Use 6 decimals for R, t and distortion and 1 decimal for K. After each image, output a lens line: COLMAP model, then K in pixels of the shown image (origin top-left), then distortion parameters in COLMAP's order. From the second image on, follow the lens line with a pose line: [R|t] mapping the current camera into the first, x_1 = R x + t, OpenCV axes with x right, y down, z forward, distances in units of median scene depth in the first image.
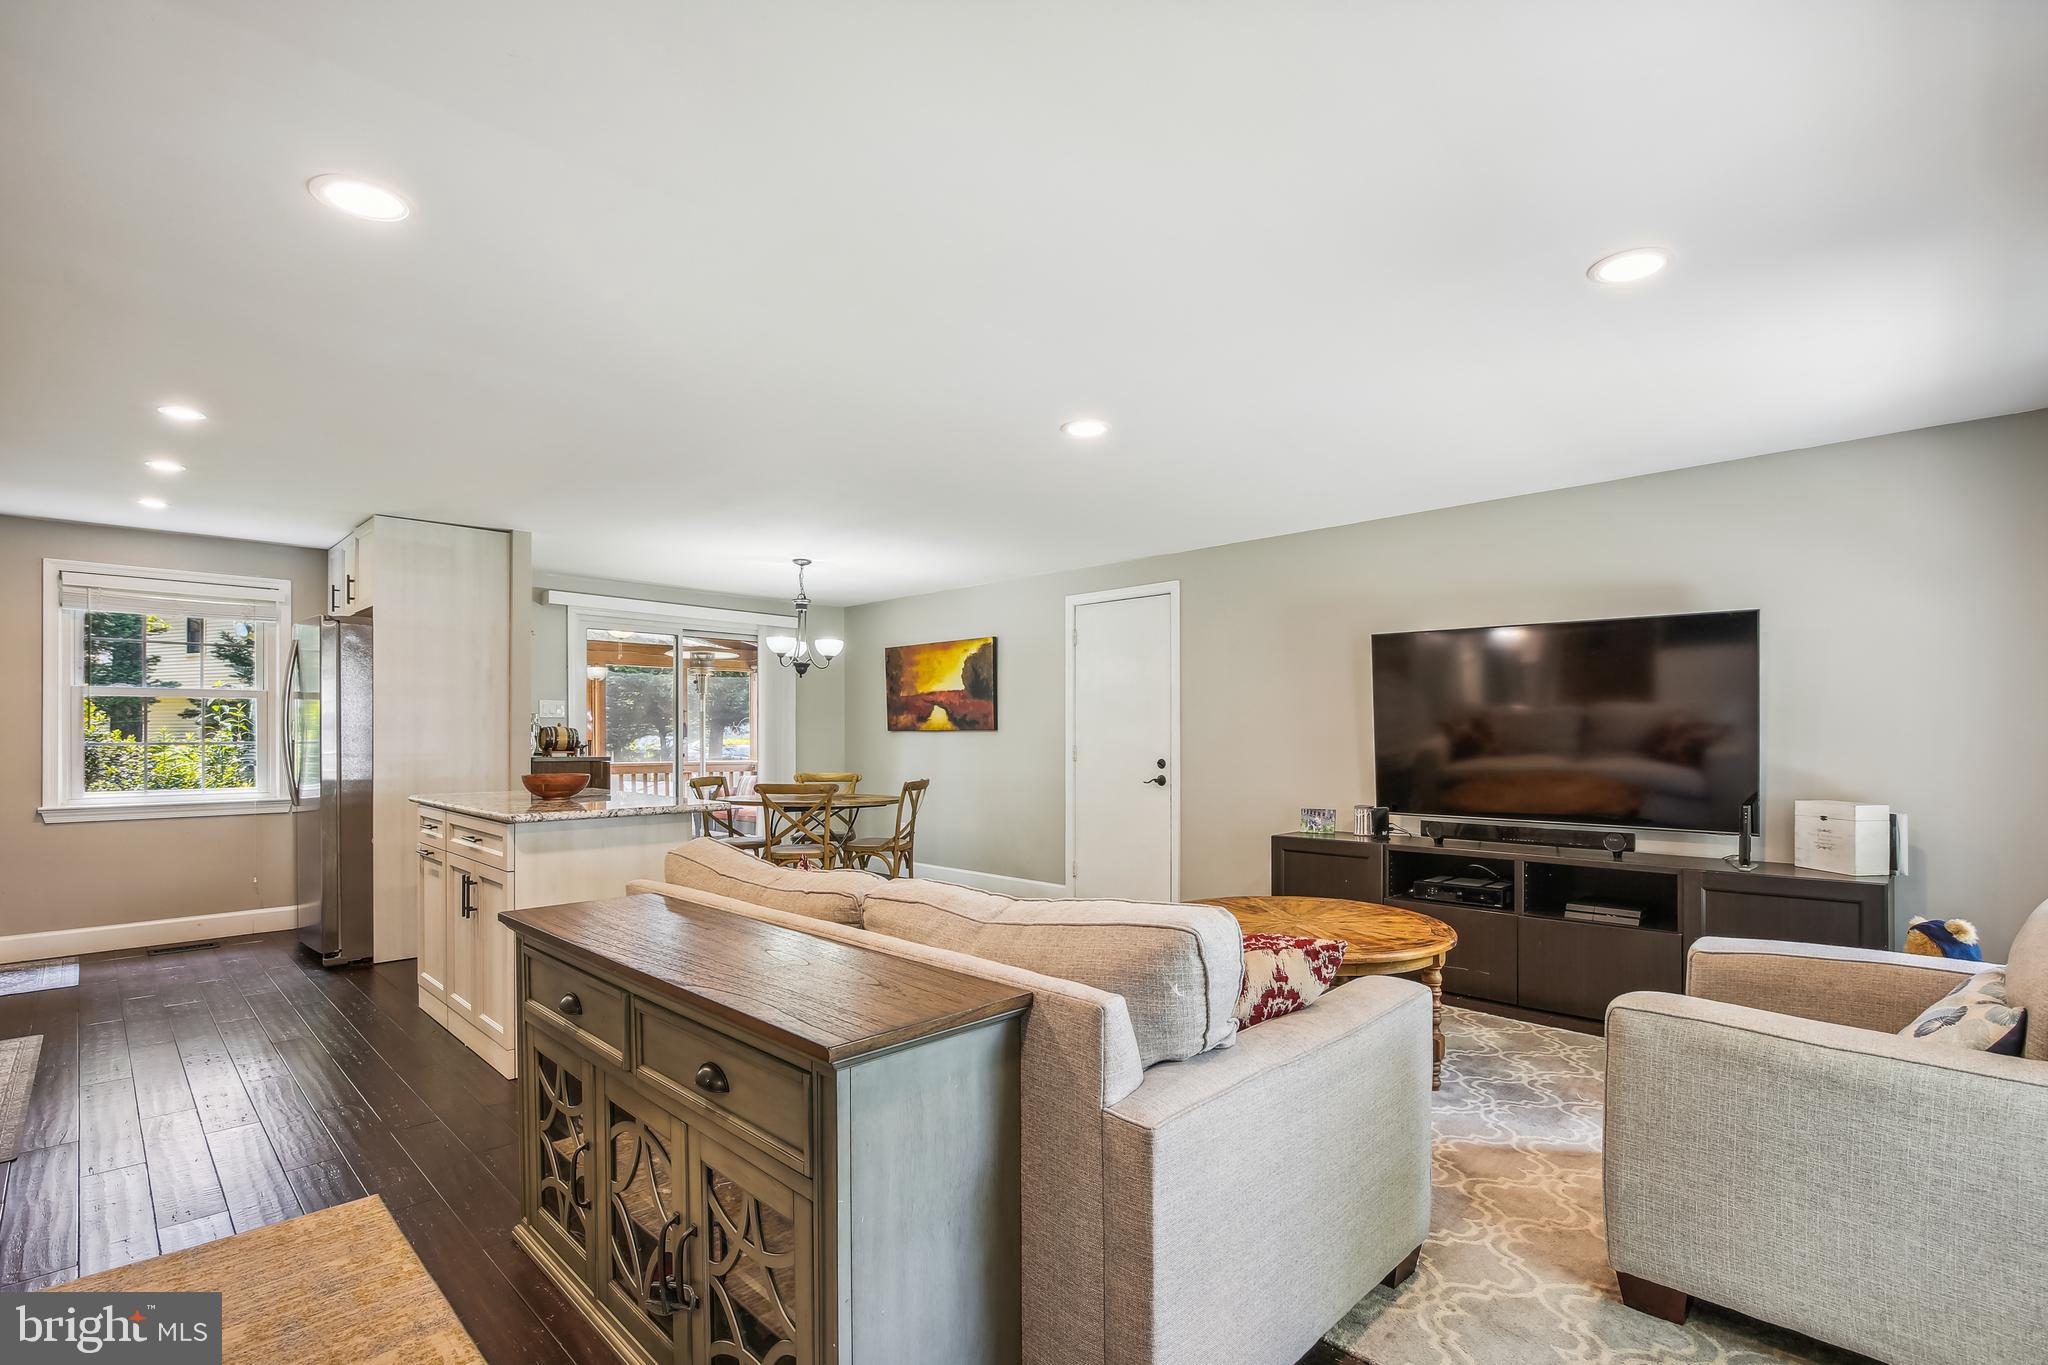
lens RADIAL K [[946.5, 0, 1085.9], [0, 946.5, 755.5], [0, 0, 1]] dist [0.004498, -0.000156]
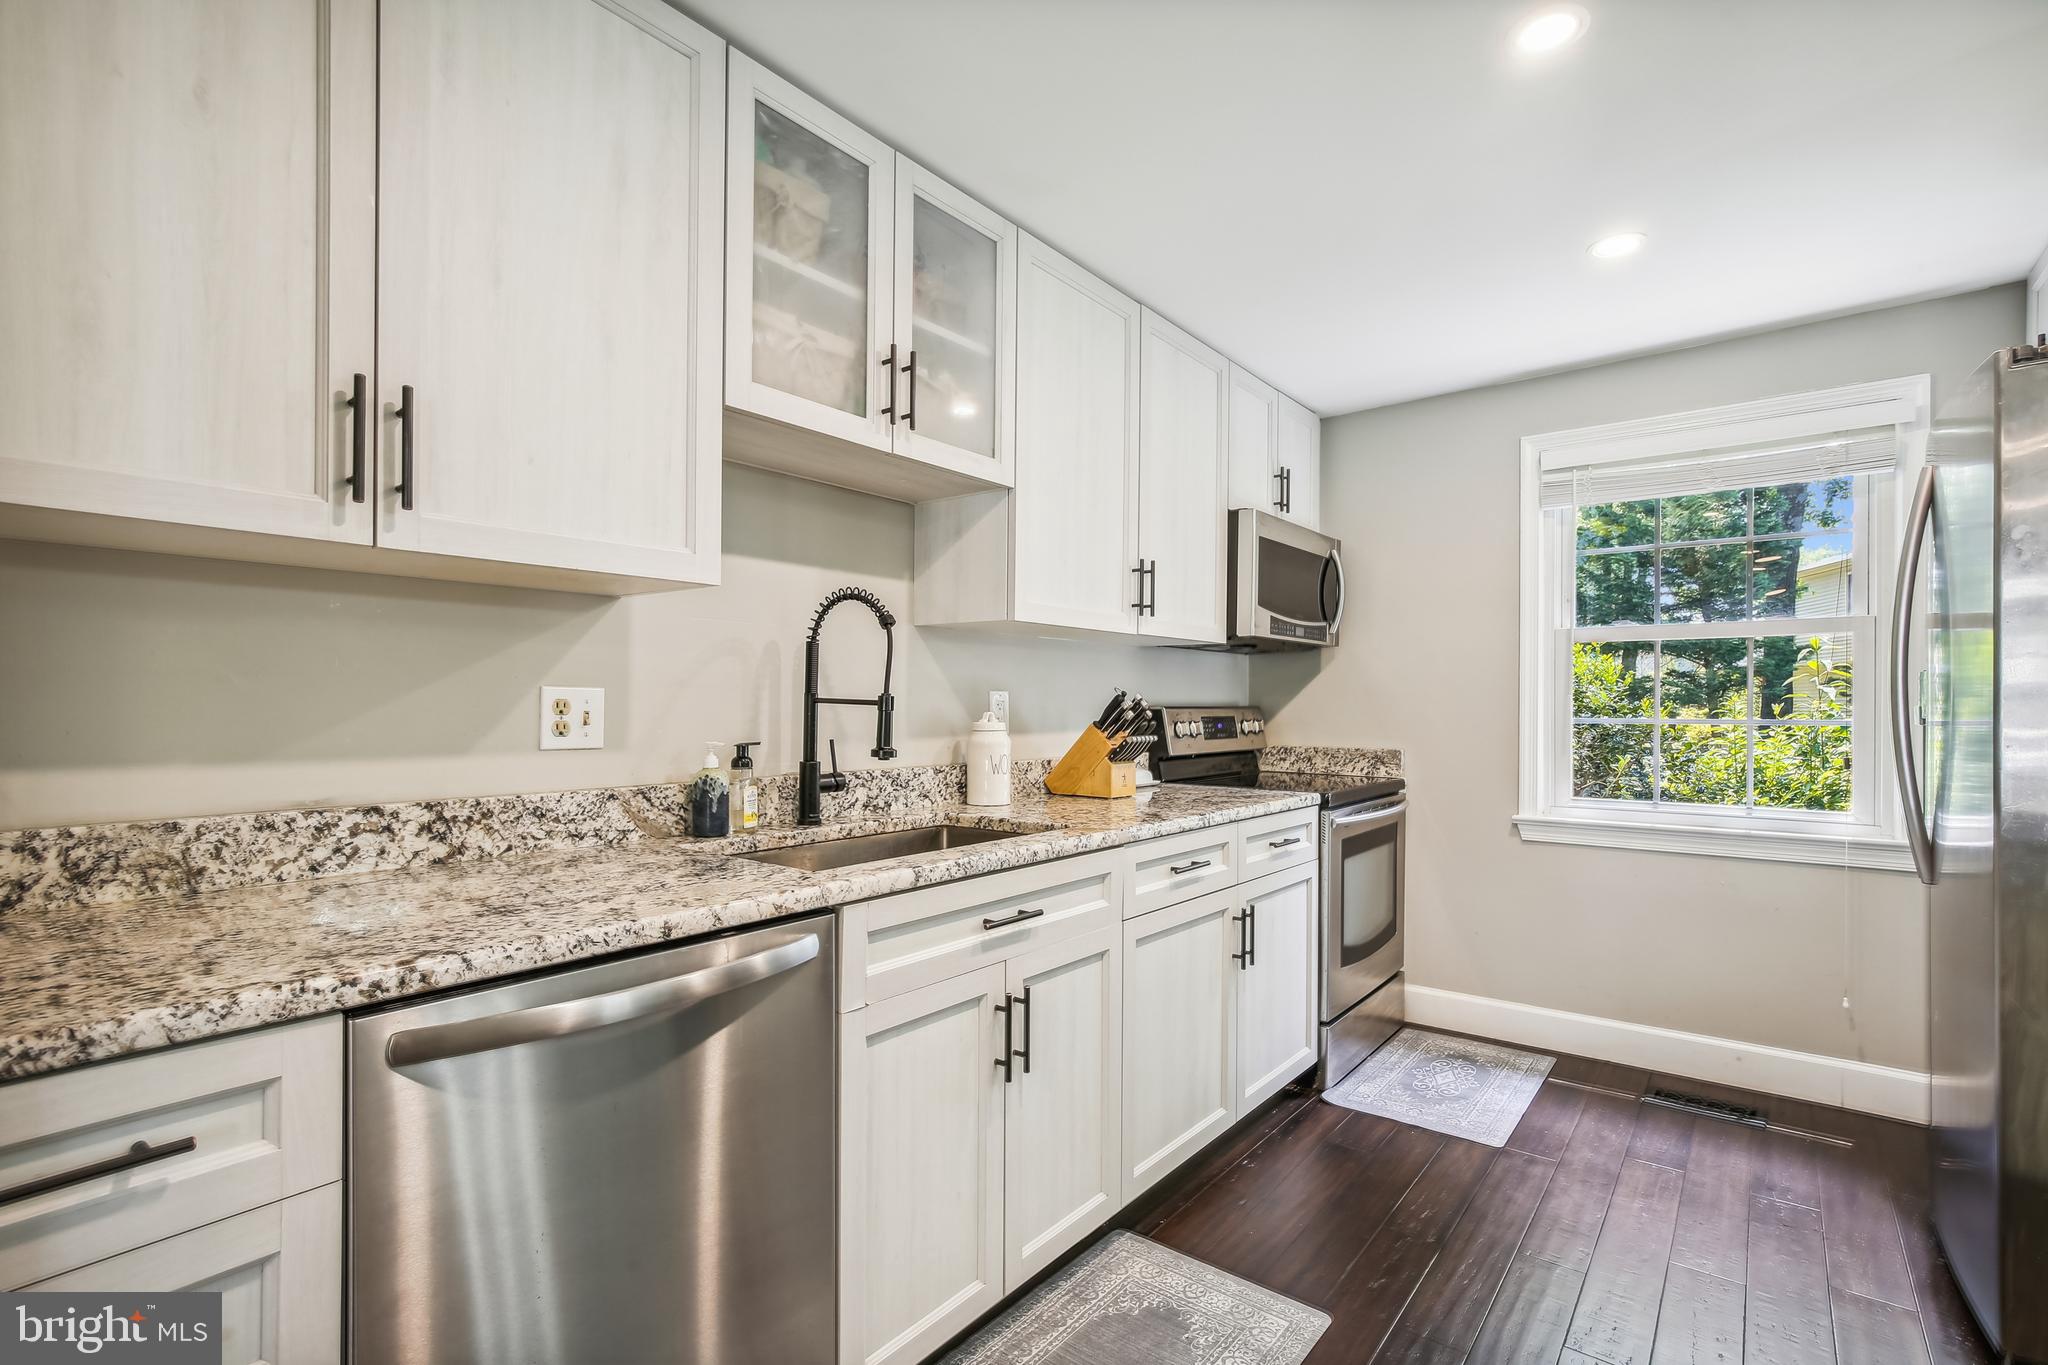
lens RADIAL K [[946.5, 0, 1034.8], [0, 946.5, 702.1], [0, 0, 1]] dist [0.004498, -0.000156]
pose [[0.100737, -0.003421, -0.994907, -0.419067], [-0.020050, 0.999784, -0.005468, -0.011960], [0.994711, 0.020499, 0.100647, 0.520944]]
